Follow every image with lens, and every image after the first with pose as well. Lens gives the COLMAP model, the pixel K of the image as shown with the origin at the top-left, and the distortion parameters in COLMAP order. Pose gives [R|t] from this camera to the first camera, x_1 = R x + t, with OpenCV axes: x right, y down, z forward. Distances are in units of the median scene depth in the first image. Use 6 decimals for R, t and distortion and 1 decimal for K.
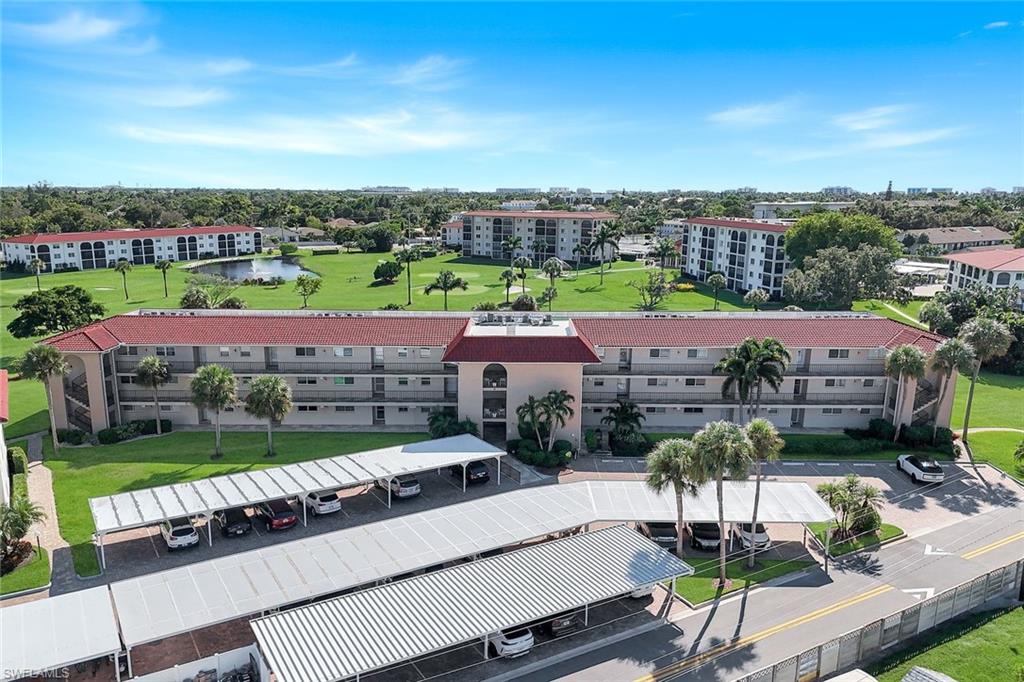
lens RADIAL K [[761.0, 0, 522.8], [0, 761.0, 348.2], [0, 0, 1]] dist [0.034239, -0.008482]
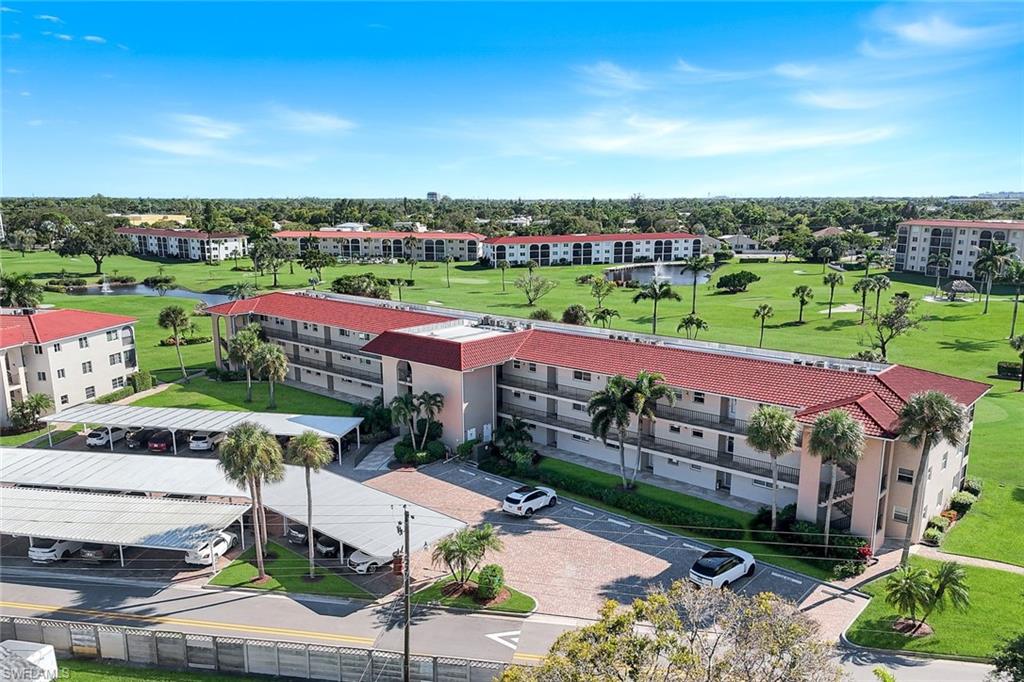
lens RADIAL K [[761.0, 0, 518.1], [0, 761.0, 334.6], [0, 0, 1]] dist [0.034239, -0.008482]
pose [[0.763498, 0.104906, -0.637233, 0.176137], [-0.122220, 0.992359, 0.016932, -0.012304], [0.634139, 0.064955, 0.770486, 0.061917]]
